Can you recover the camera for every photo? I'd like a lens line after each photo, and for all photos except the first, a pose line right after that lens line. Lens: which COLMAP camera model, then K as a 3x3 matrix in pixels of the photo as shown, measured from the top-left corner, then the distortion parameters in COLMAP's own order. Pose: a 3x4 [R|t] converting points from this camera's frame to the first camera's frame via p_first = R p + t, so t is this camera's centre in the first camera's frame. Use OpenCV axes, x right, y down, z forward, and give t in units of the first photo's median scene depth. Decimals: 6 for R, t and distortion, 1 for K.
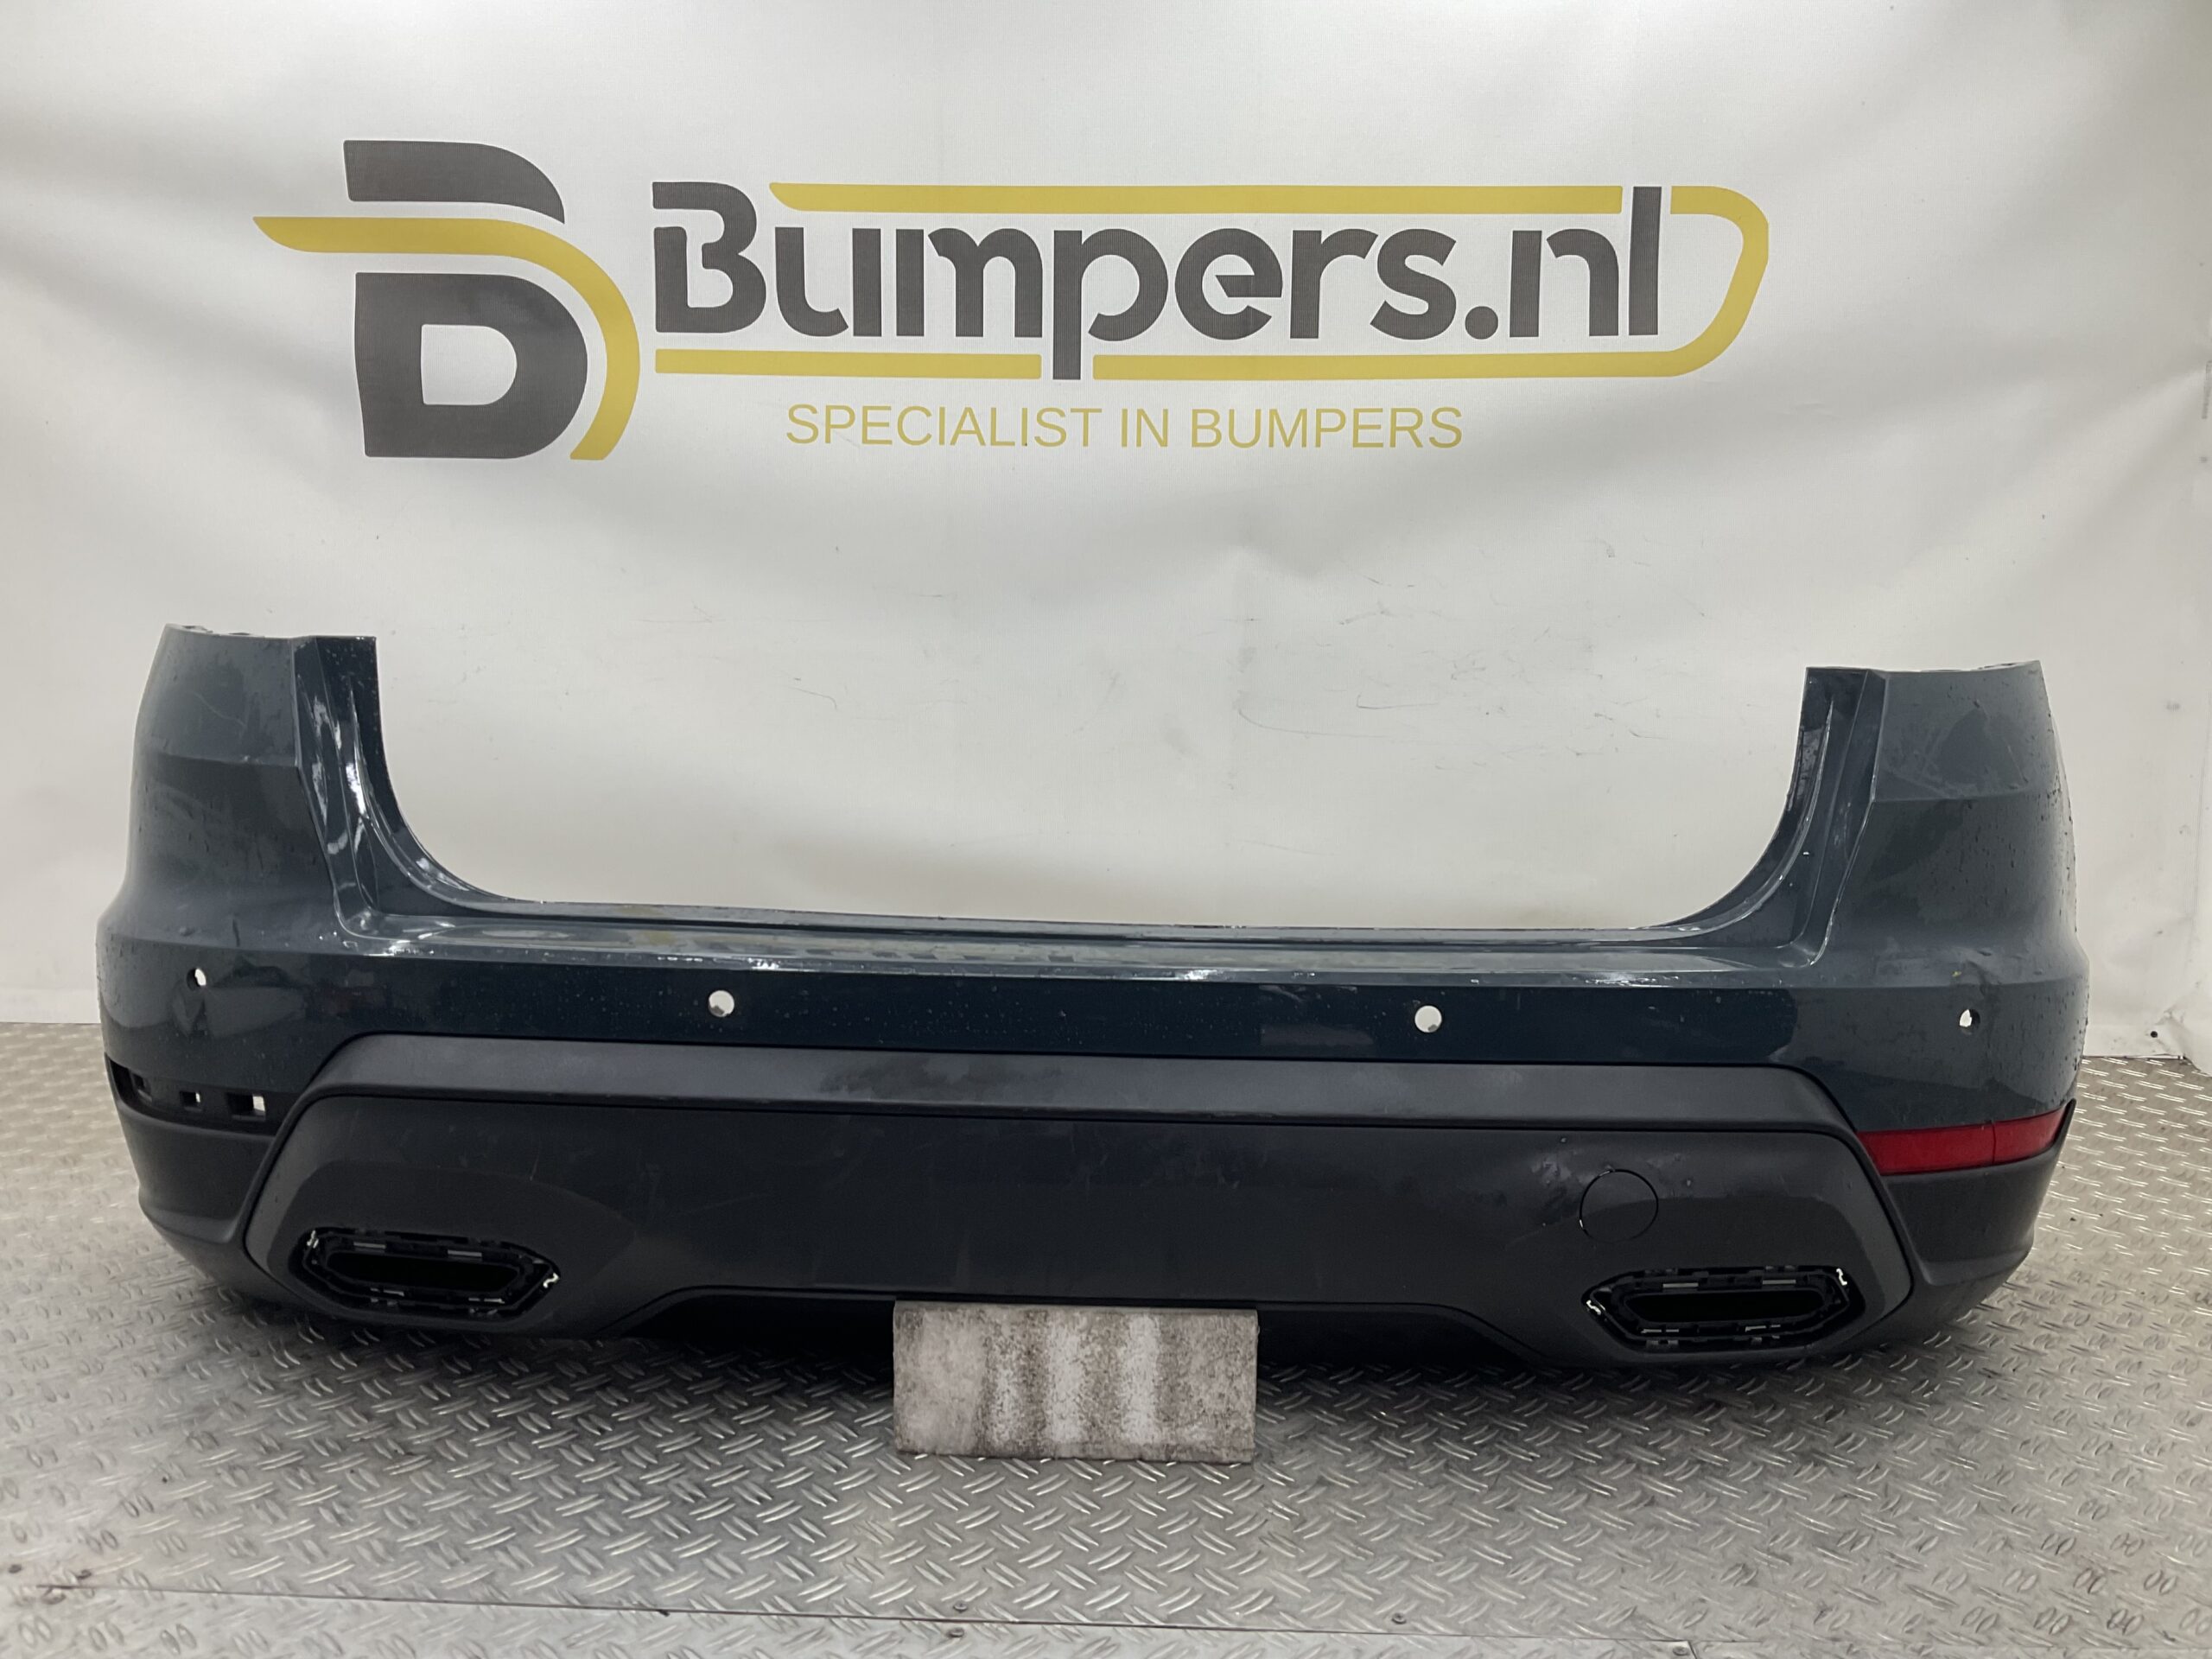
lens RADIAL K [[1886.9, 0, 1106.3], [0, 1886.9, 780.7], [0, 0, 1]] dist [0.144982, -0.273363]
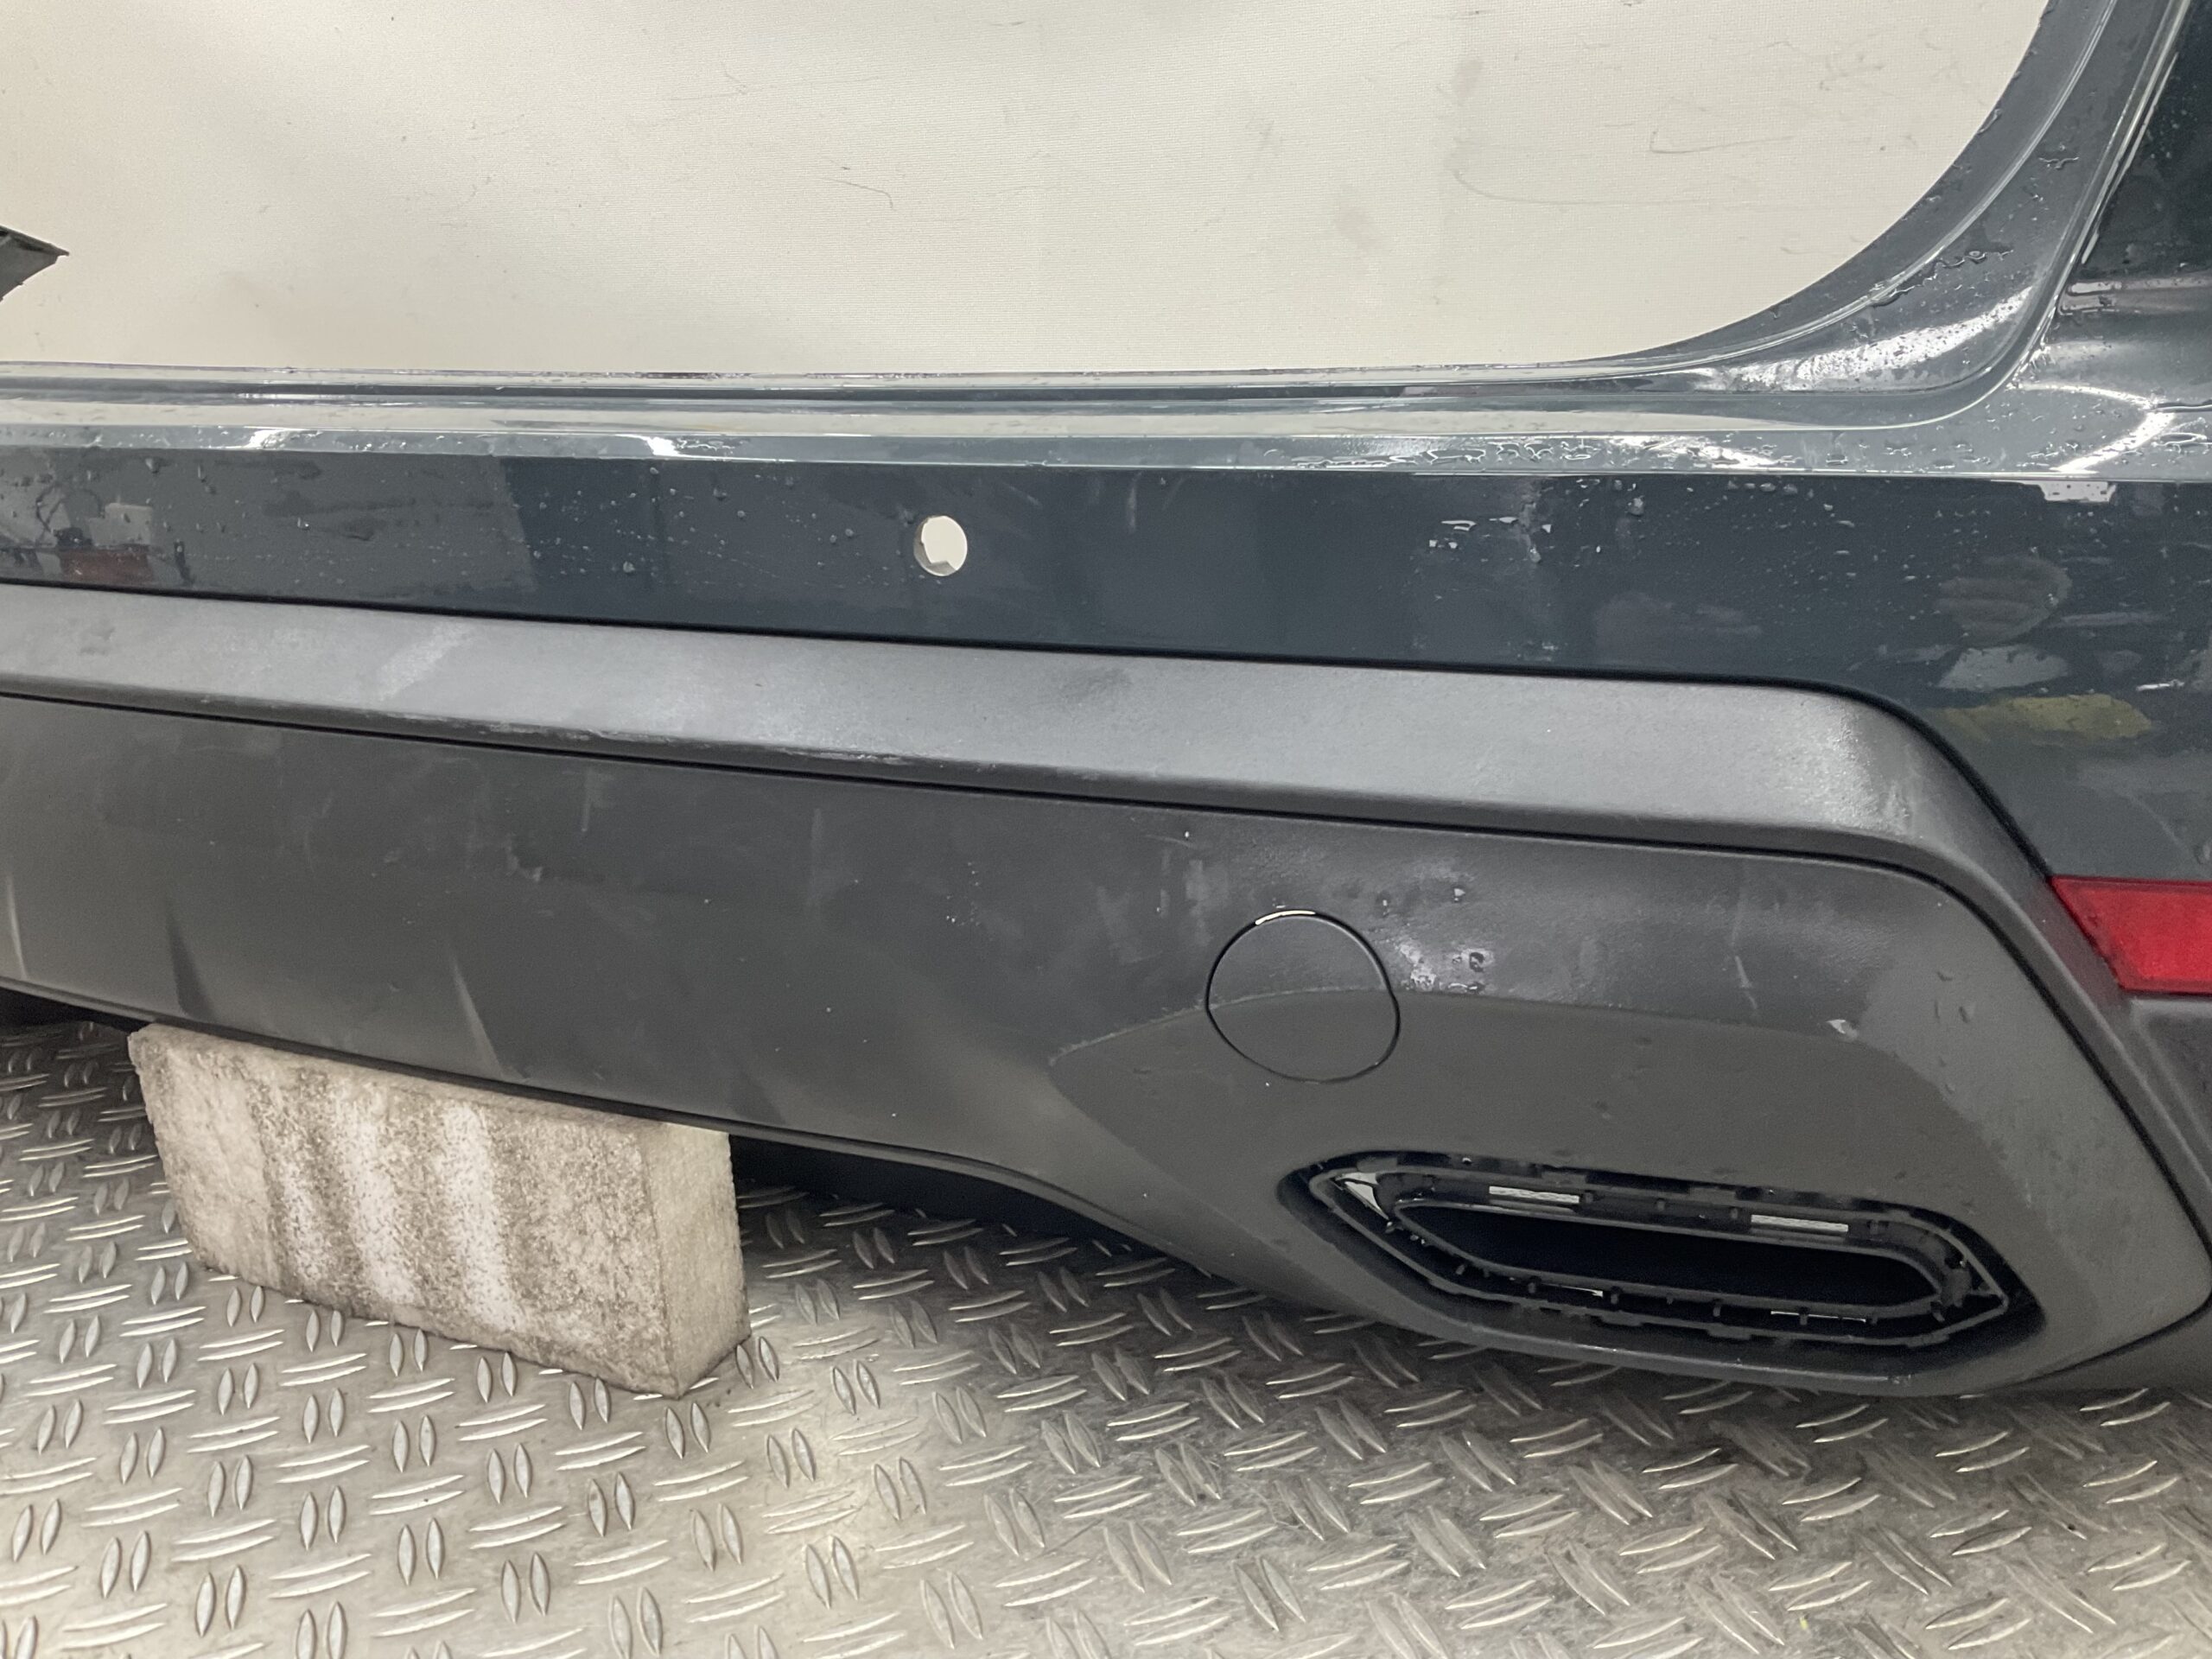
lens RADIAL K [[1864.6, 0, 1106.0], [0, 1864.6, 829.5], [0, 0, 1]] dist [0.063970, -0.103125]
pose [[0.912229, 0.074401, -0.402867, 0.380020], [-0.004565, 0.985156, 0.171602, 0.115773], [0.409655, -0.154702, 0.899028, 0.614780]]
